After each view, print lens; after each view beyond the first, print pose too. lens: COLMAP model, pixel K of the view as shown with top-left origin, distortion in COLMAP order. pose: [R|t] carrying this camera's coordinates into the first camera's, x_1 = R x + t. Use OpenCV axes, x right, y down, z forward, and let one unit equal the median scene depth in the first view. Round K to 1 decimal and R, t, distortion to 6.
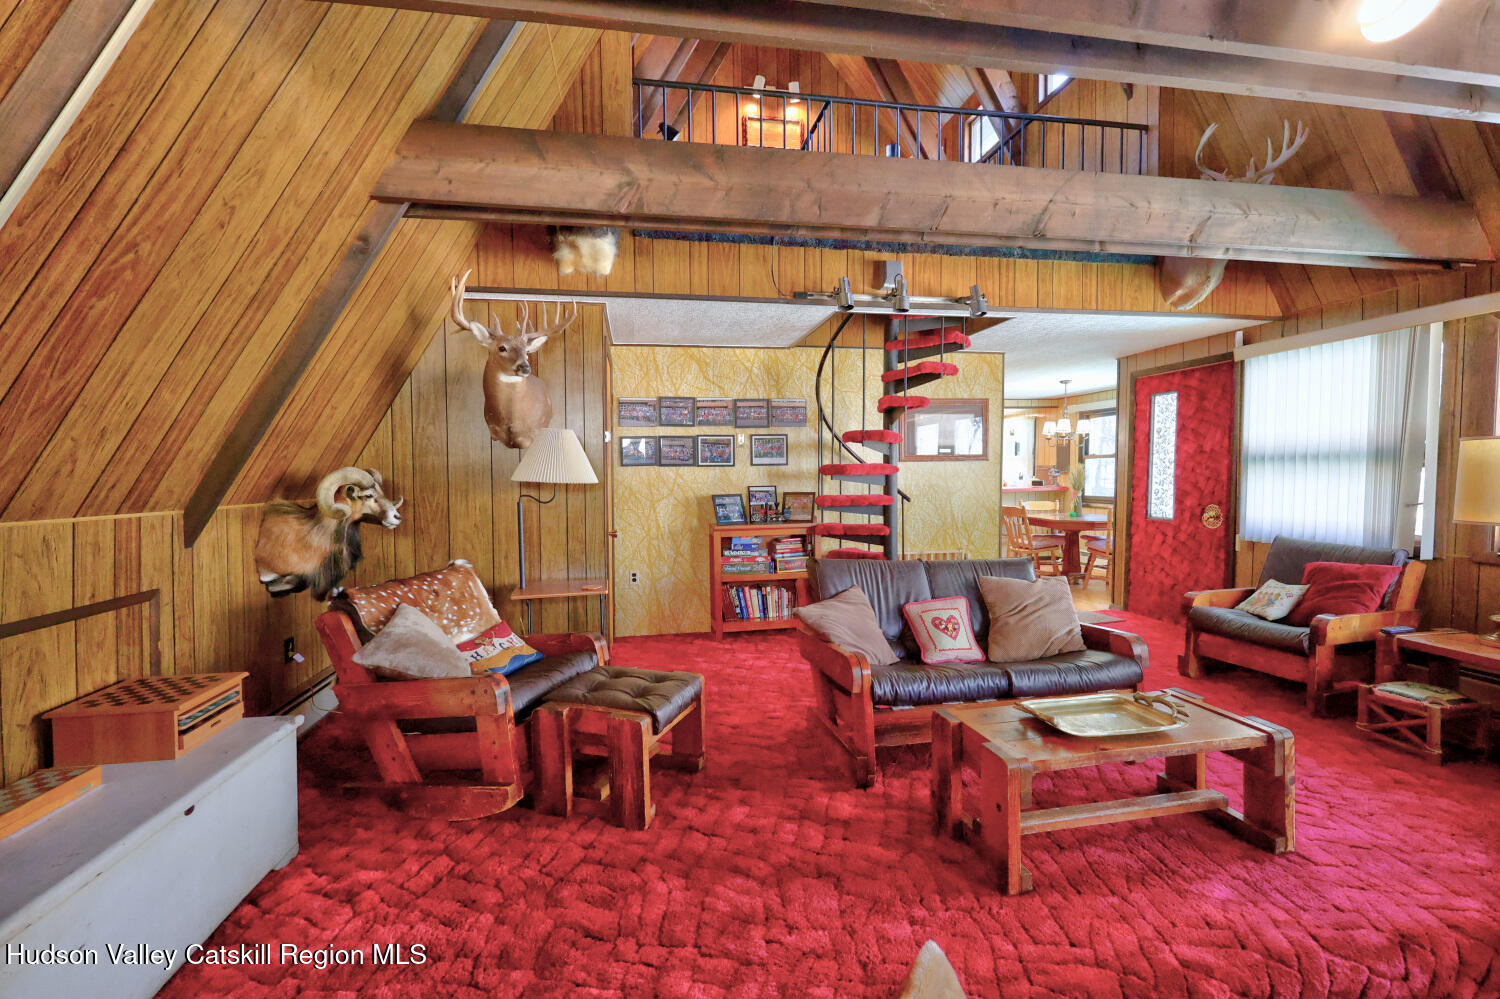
lens RADIAL K [[654.0, 0, 728.8], [0, 654.0, 493.6], [0, 0, 1]] dist [0.003584, -0.000208]
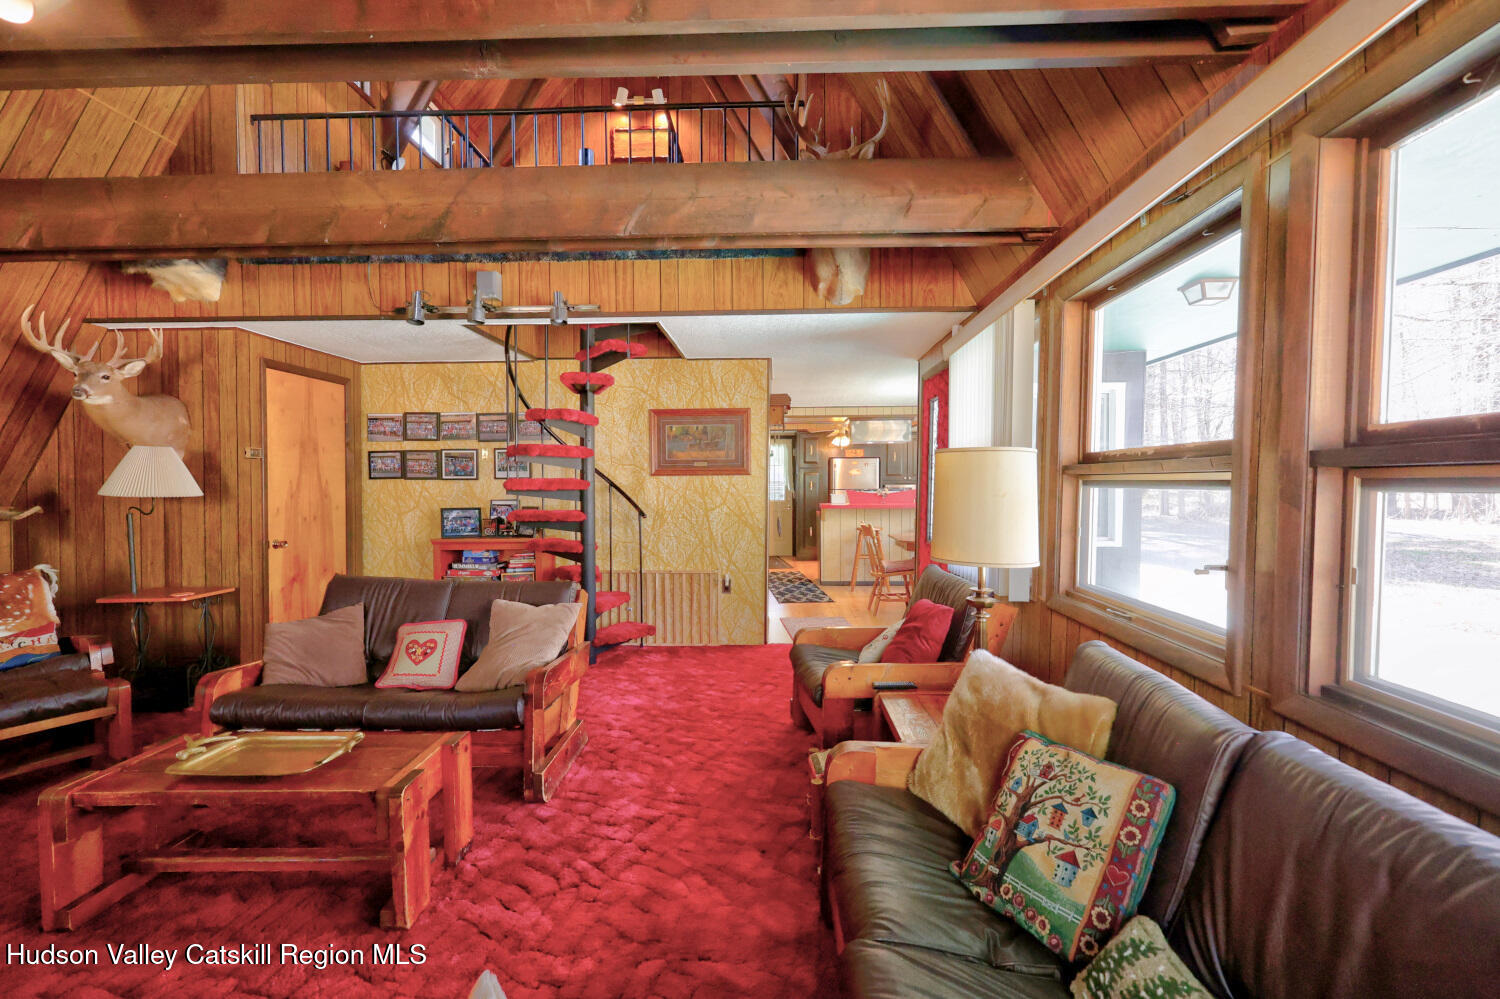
lens RADIAL K [[654.0, 0, 745.7], [0, 654.0, 496.6], [0, 0, 1]] dist [0.003584, -0.000208]
pose [[0.978319, 0.010142, -0.206853, 0.689631], [-0.012067, 0.999895, -0.008047, -0.014299], [0.206750, 0.010368, 0.978339, 0.107994]]
